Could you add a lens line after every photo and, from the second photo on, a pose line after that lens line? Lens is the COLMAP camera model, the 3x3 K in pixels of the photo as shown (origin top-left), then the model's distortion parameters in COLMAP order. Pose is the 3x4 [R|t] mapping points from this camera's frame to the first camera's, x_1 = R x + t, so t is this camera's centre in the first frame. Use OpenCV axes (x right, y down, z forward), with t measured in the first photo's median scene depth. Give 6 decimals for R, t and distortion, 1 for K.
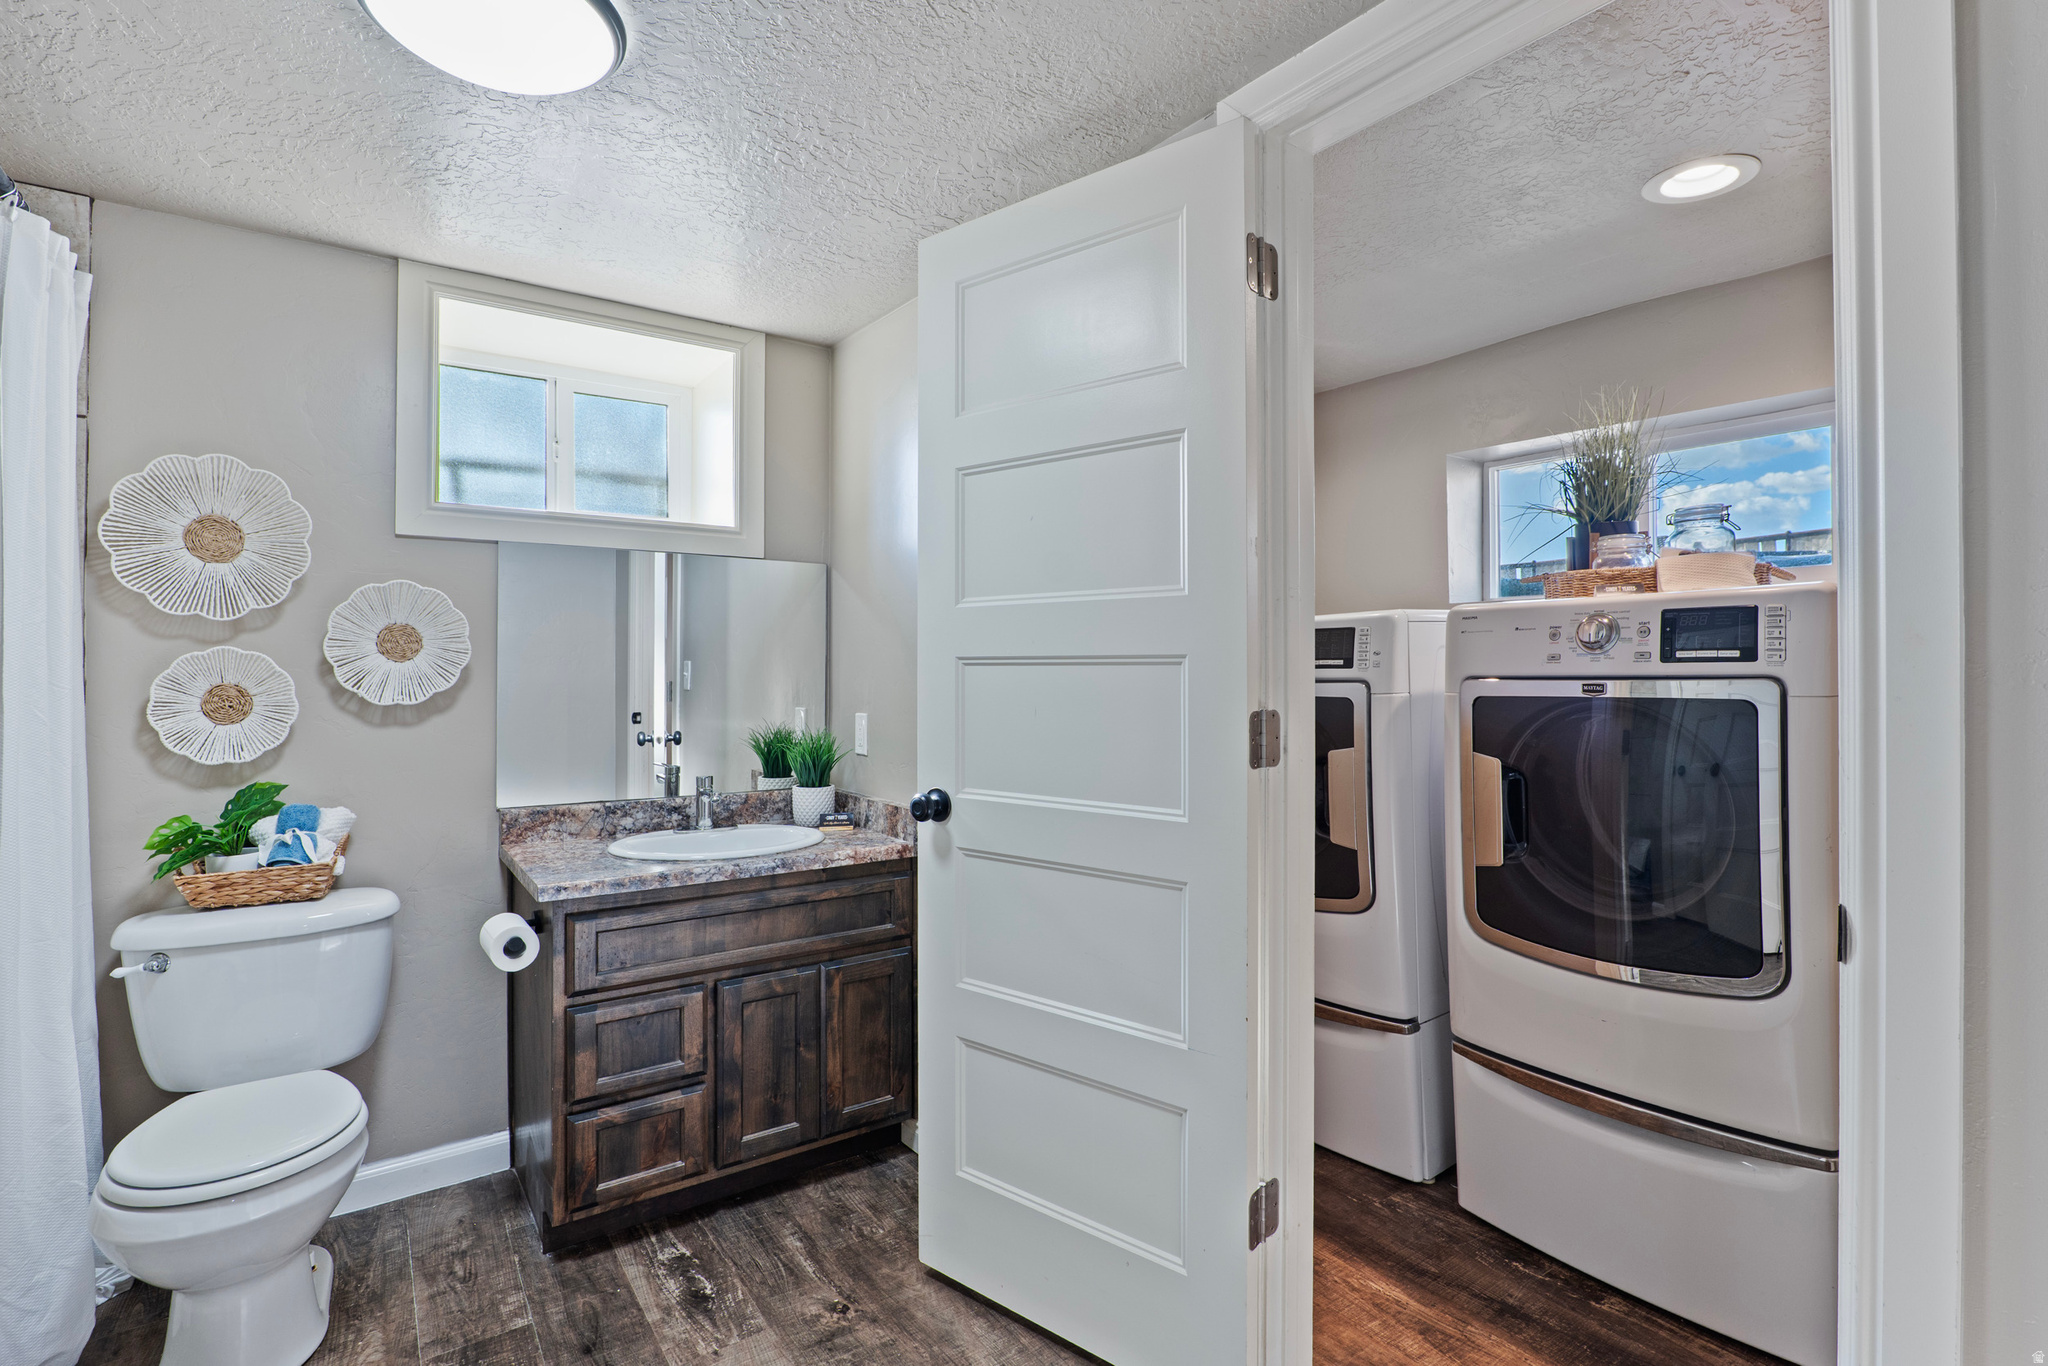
lens RADIAL K [[955.2, 0, 995.7], [0, 955.2, 658.8], [0, 0, 1]] dist [-0.015763, 0.001862]
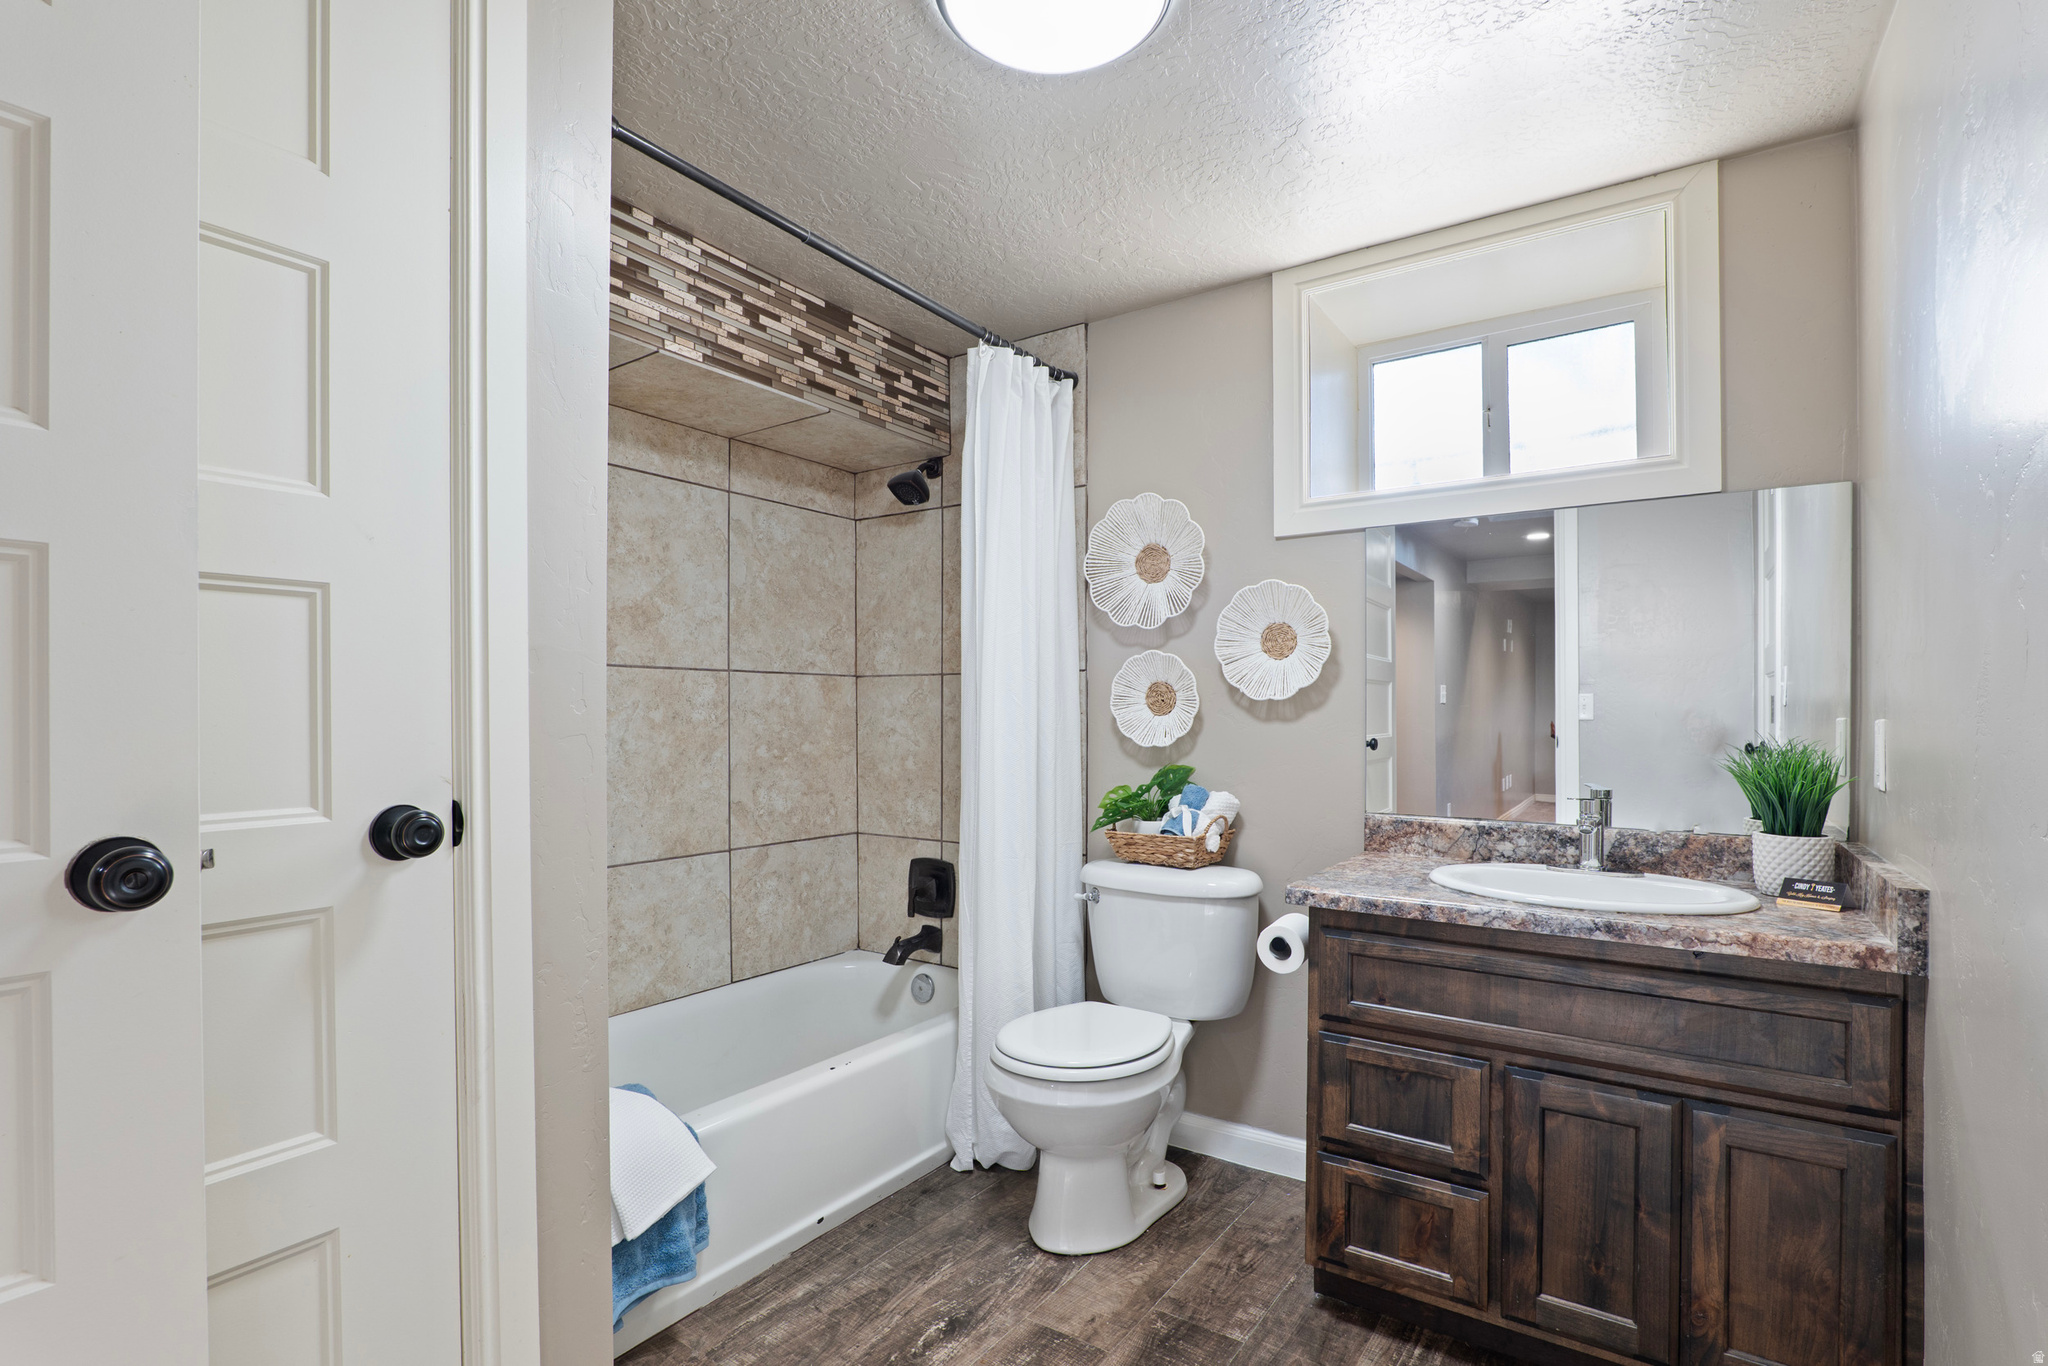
lens RADIAL K [[955.9, 0, 1056.4], [0, 955.9, 717.0], [0, 0, 1]] dist [-0.017849, 0.000666]
pose [[0.369525, 0.000621, -0.929220, 0.274851], [0.007951, 0.999961, 0.003830, 0.065636], [0.929187, -0.008804, 0.369506, 0.421015]]
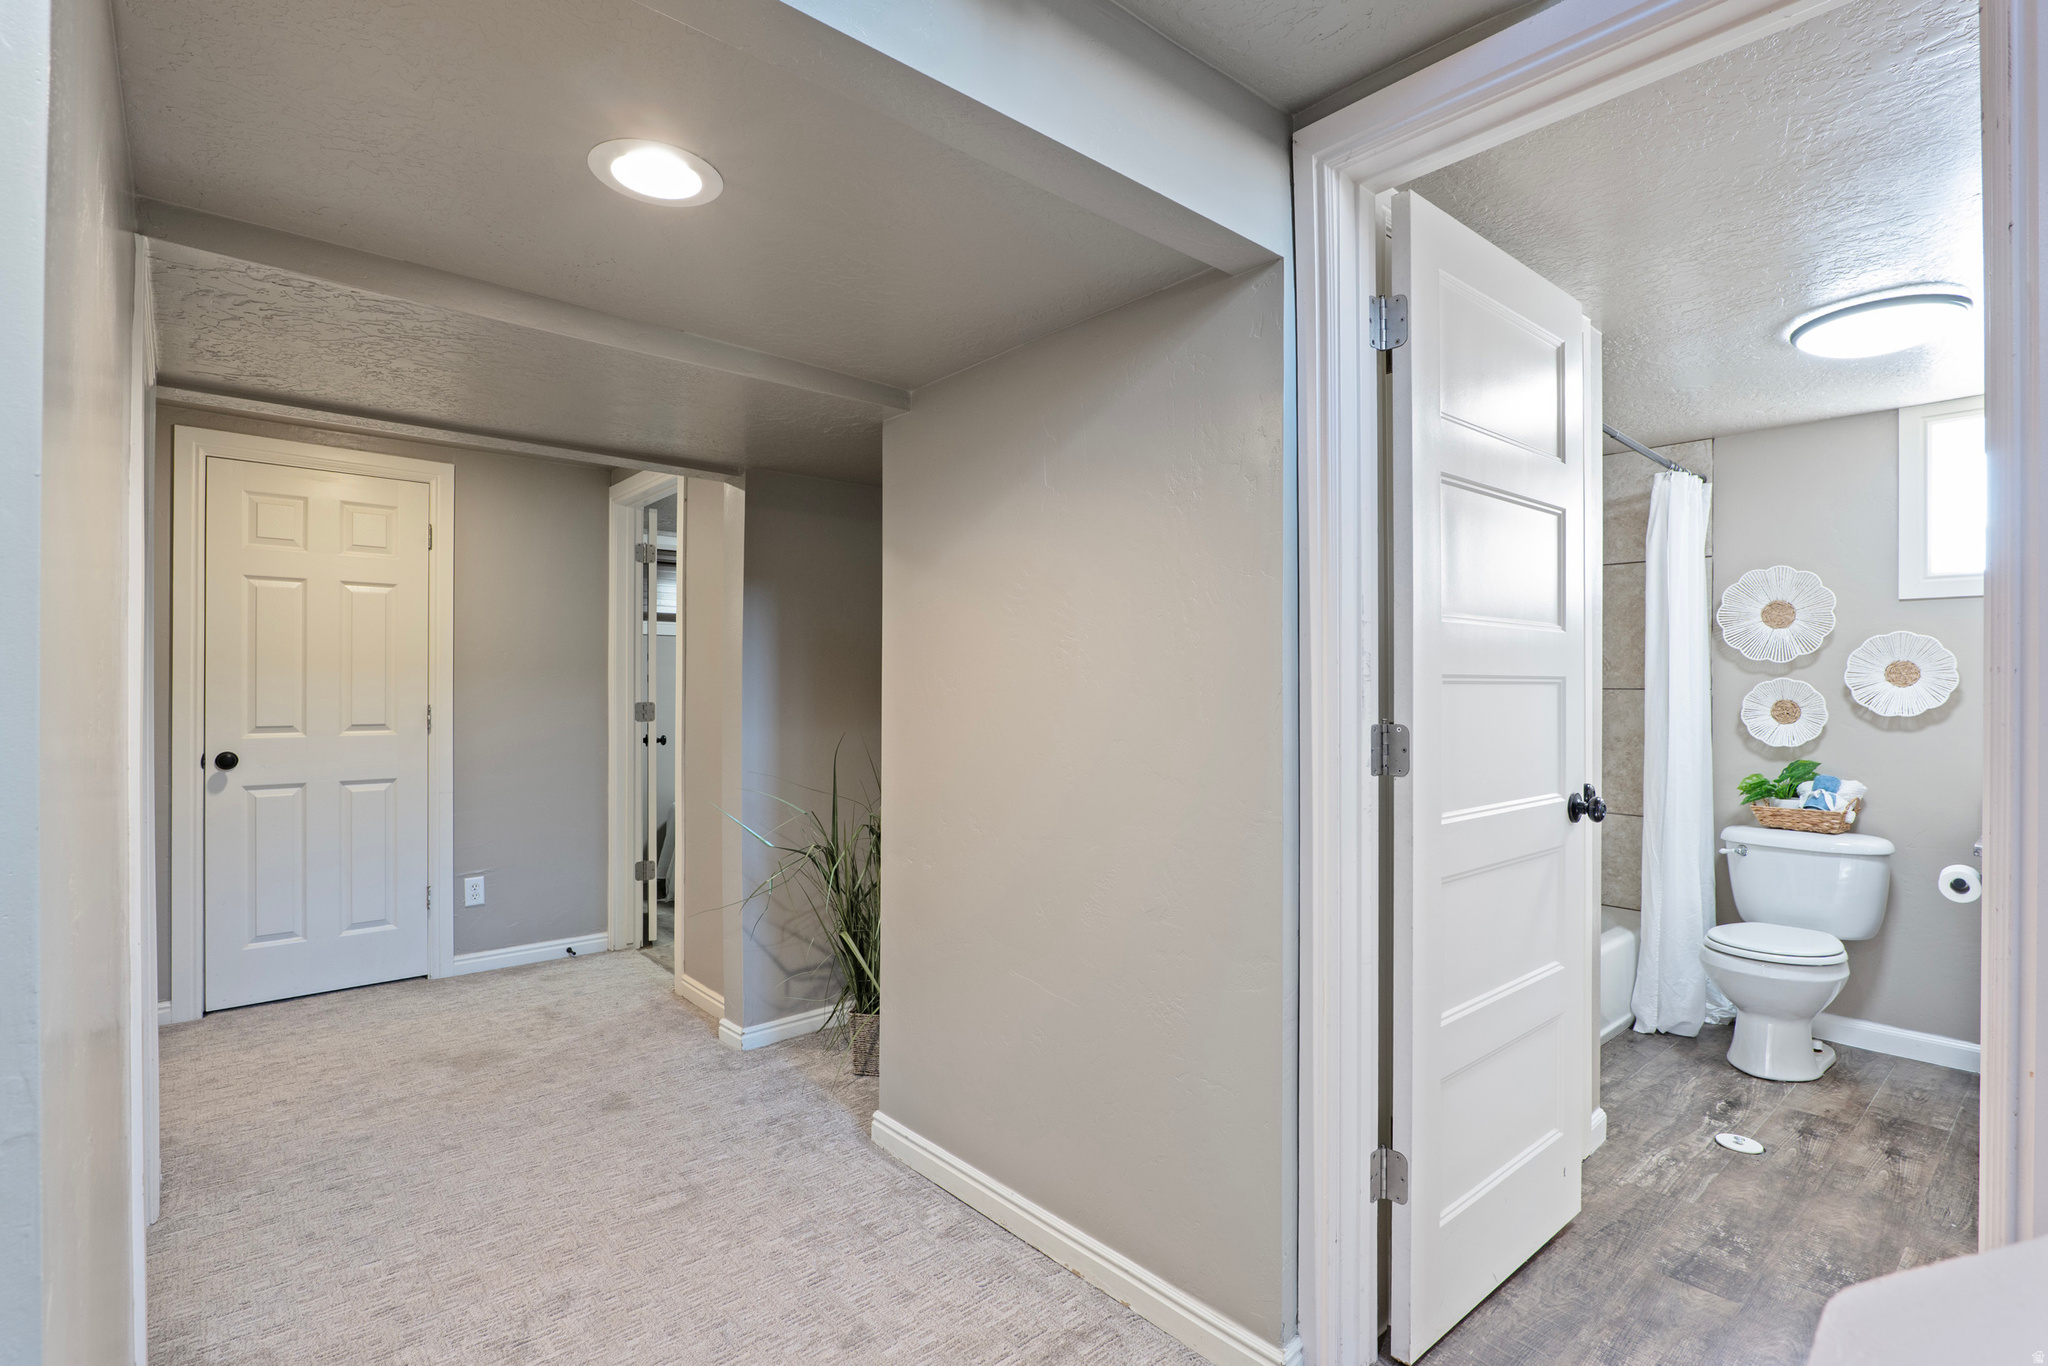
lens RADIAL K [[956.3, 0, 1029.9], [0, 956.3, 684.3], [0, 0, 1]] dist [-0.018253, 0.001637]
pose [[0.113852, -0.000347, -0.993498, 0.706996], [0.000982, 0.999999, -0.000237, -0.002239], [0.993497, -0.000949, 0.113852, -0.529715]]
